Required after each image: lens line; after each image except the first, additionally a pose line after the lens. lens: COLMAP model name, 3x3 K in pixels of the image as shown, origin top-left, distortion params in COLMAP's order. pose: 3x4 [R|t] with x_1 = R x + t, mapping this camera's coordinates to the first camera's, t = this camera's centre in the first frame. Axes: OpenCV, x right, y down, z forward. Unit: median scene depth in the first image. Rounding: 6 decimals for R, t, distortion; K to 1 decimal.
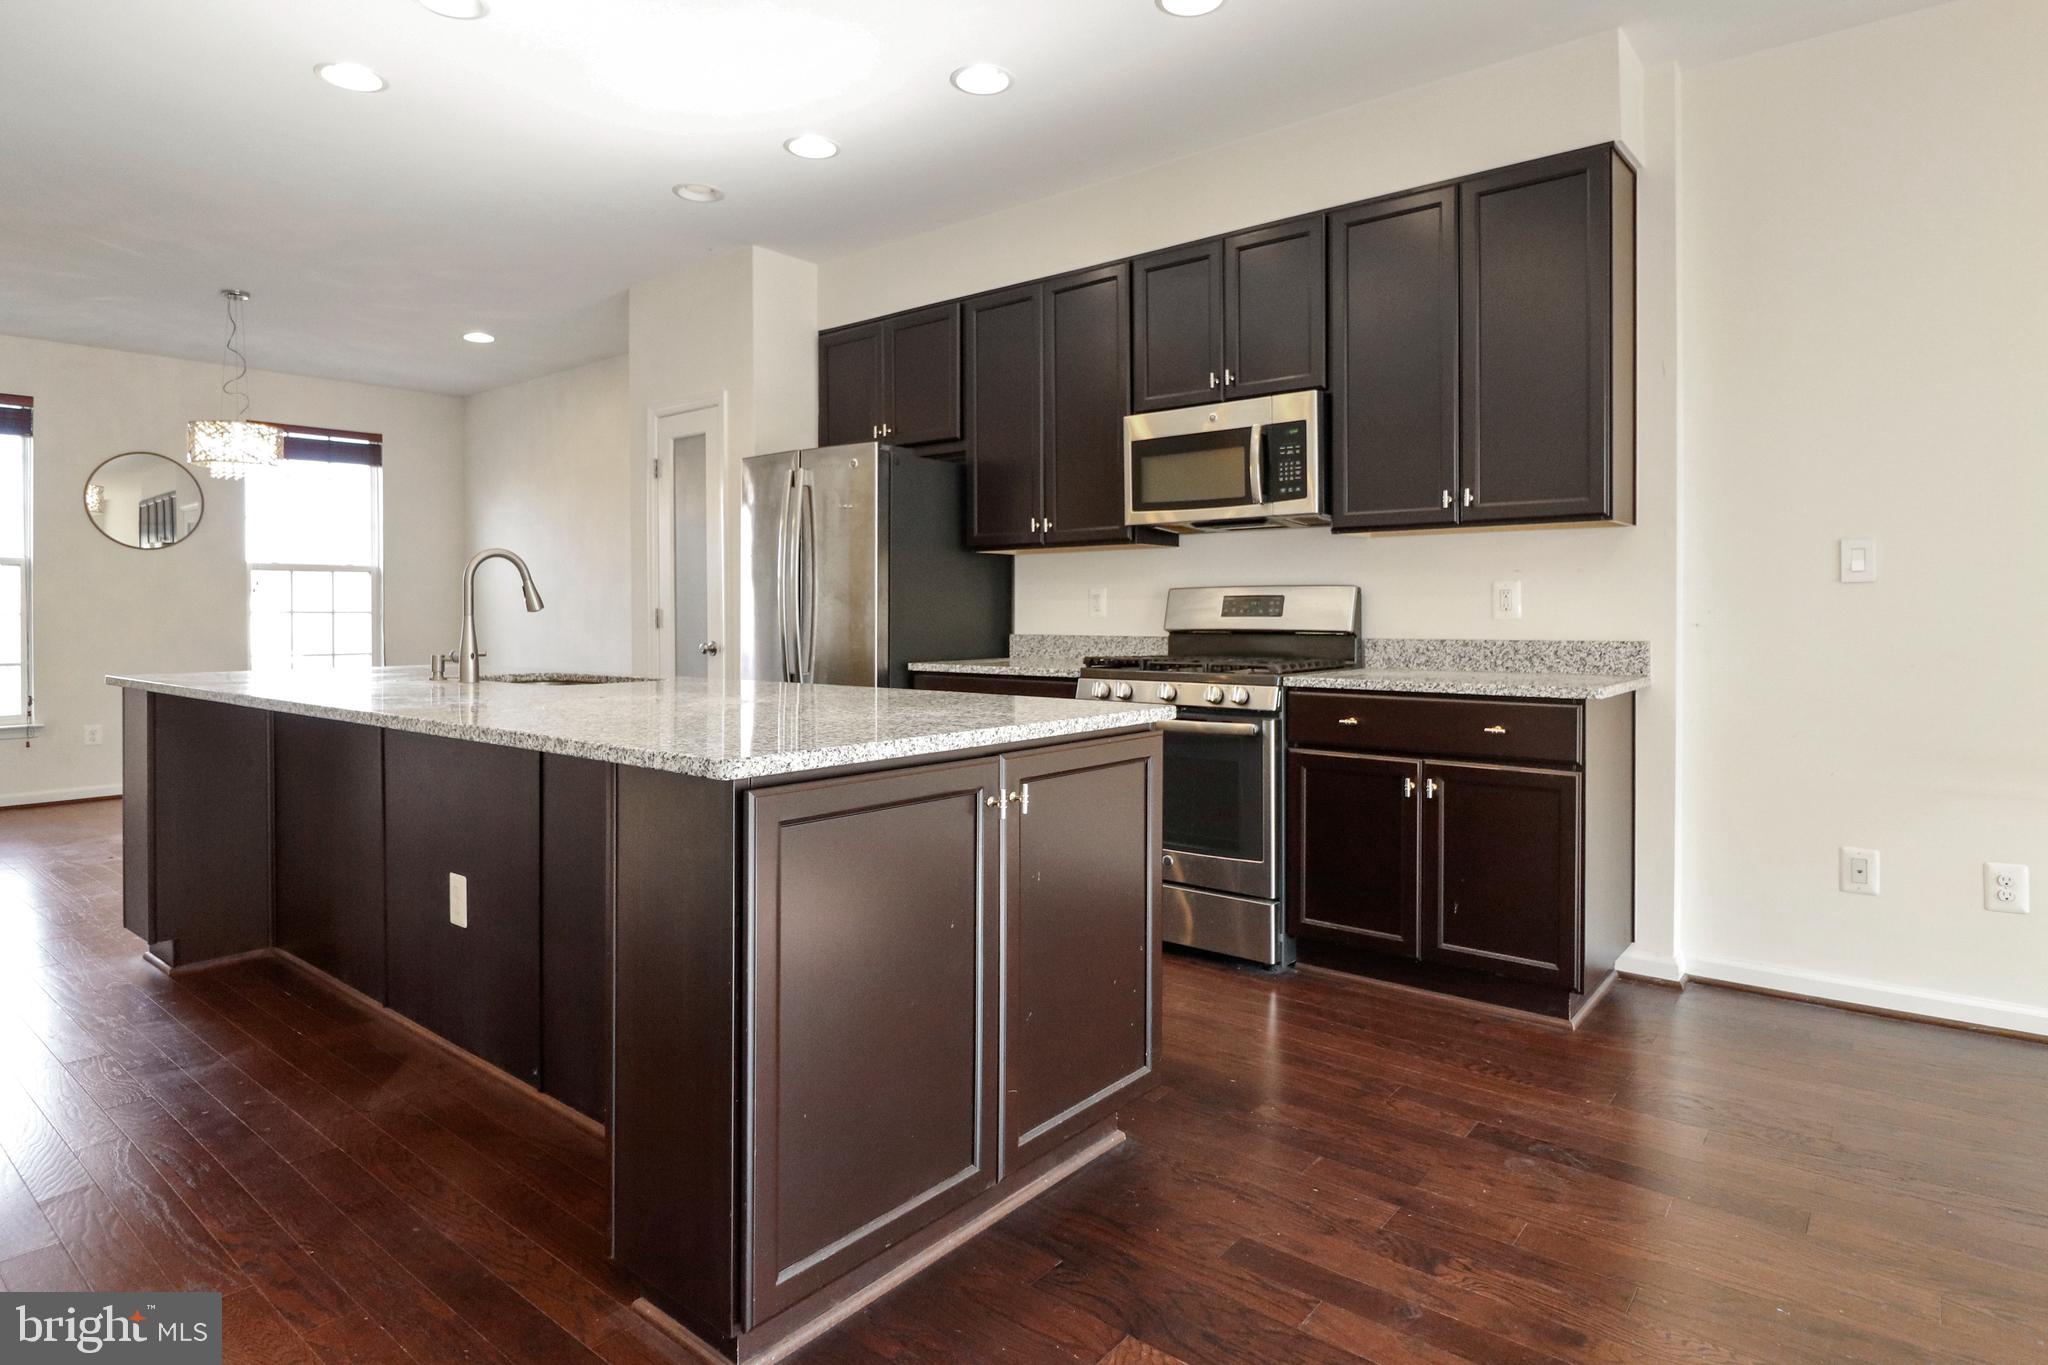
lens RADIAL K [[1113.3, 0, 1023.1], [0, 1113.3, 621.1], [0, 0, 1]] dist [-0.023083, -0.000437]
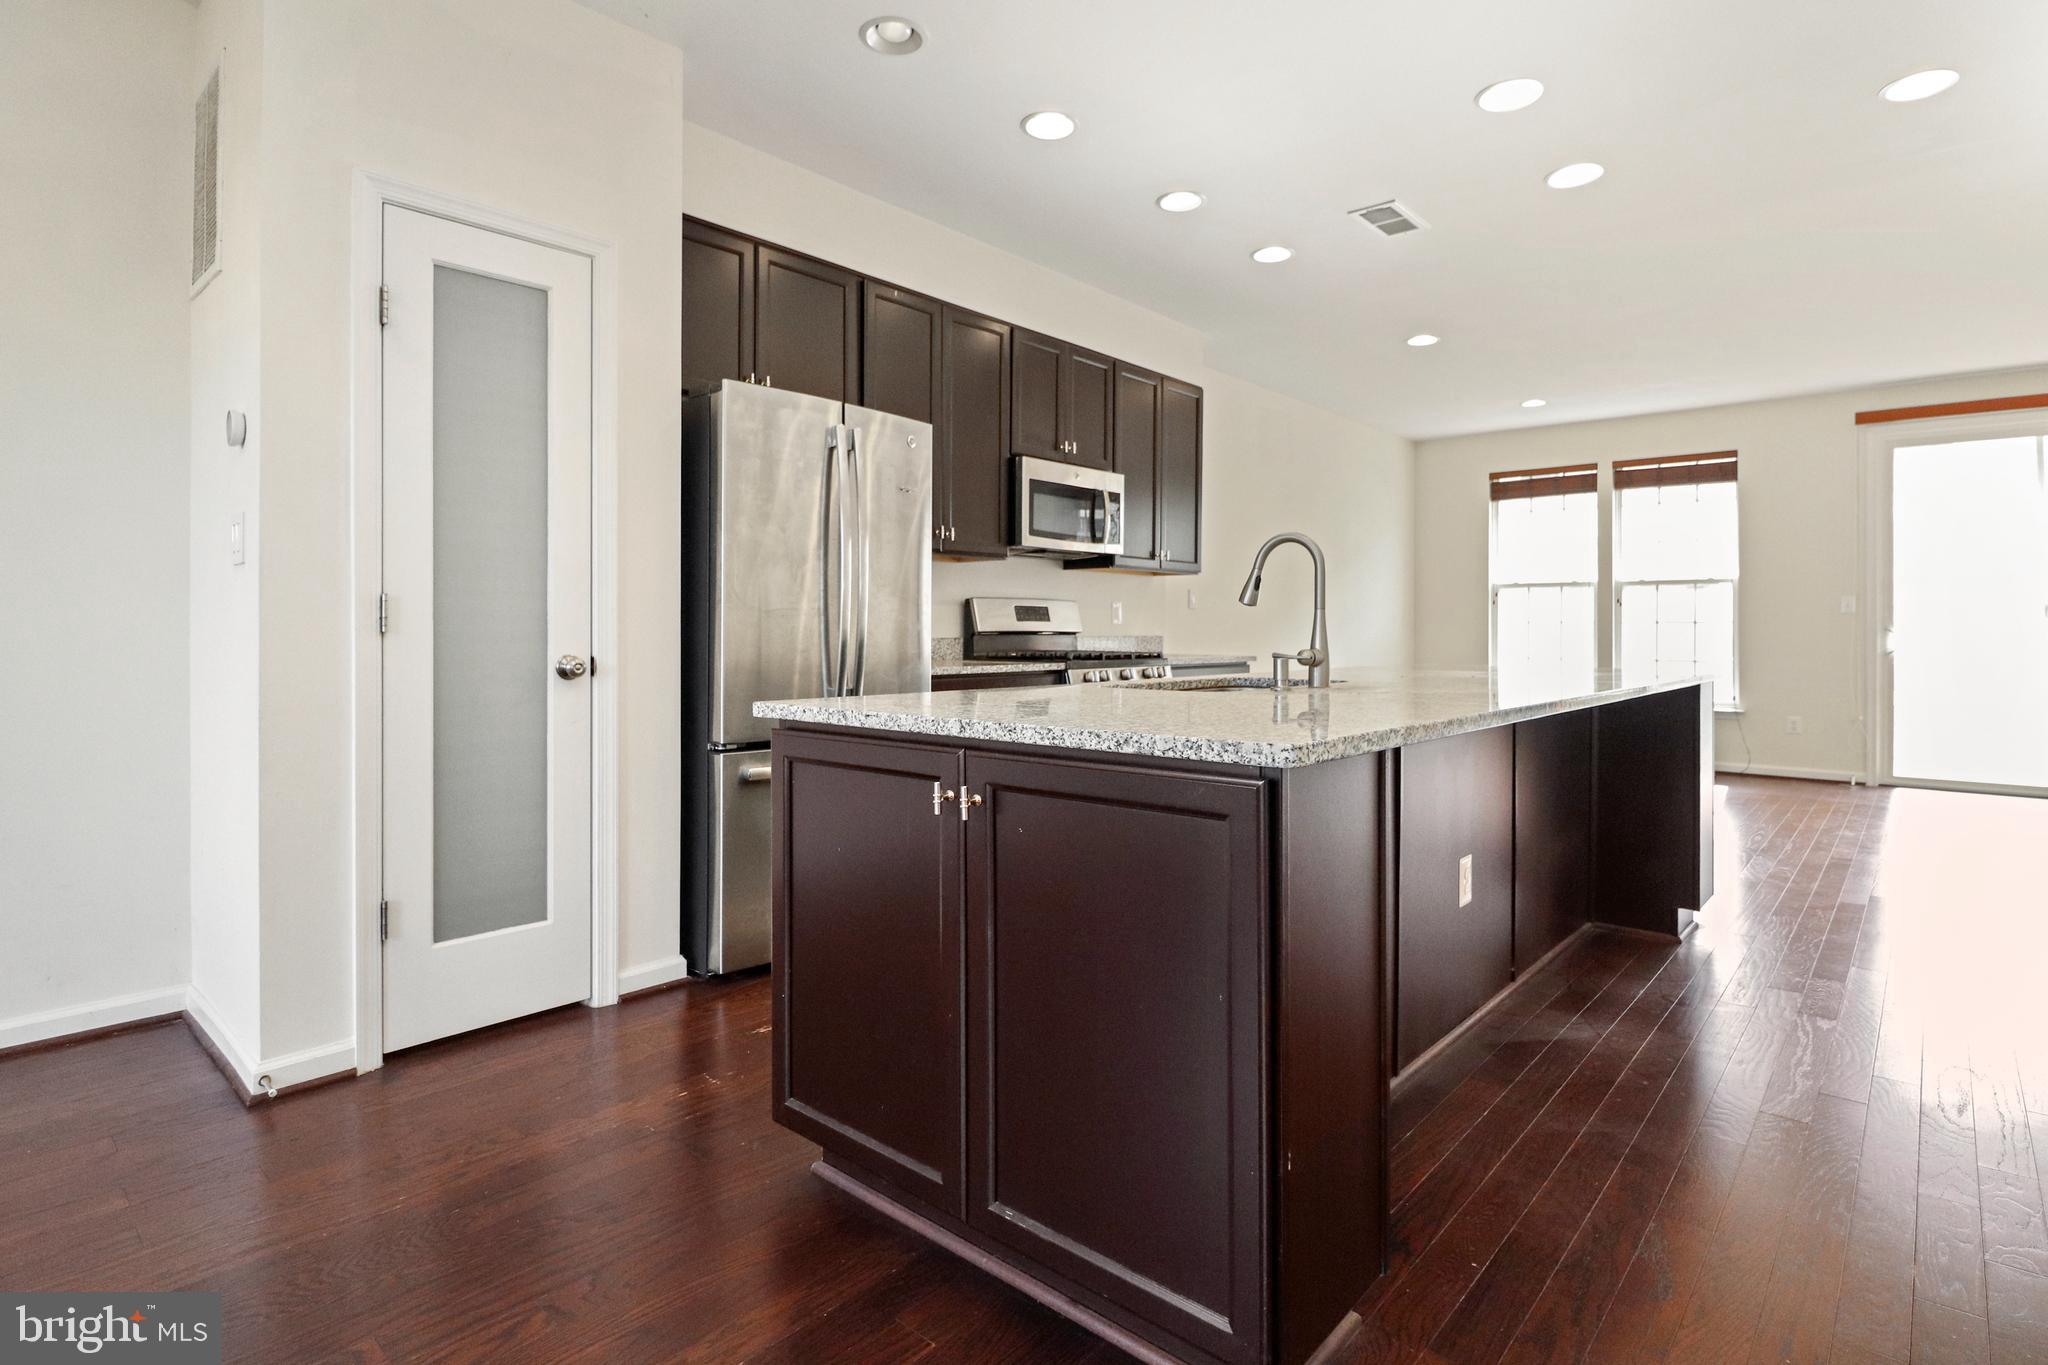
lens RADIAL K [[1067.0, 0, 1020.1], [0, 1067.0, 626.8], [0, 0, 1]] dist [0.000728, -0.010603]
pose [[0.033468, 0.003681, 0.999433, -1.089187], [0.002528, 0.999990, -0.003768, 0.007529], [-0.999437, 0.002653, 0.033458, 0.975973]]
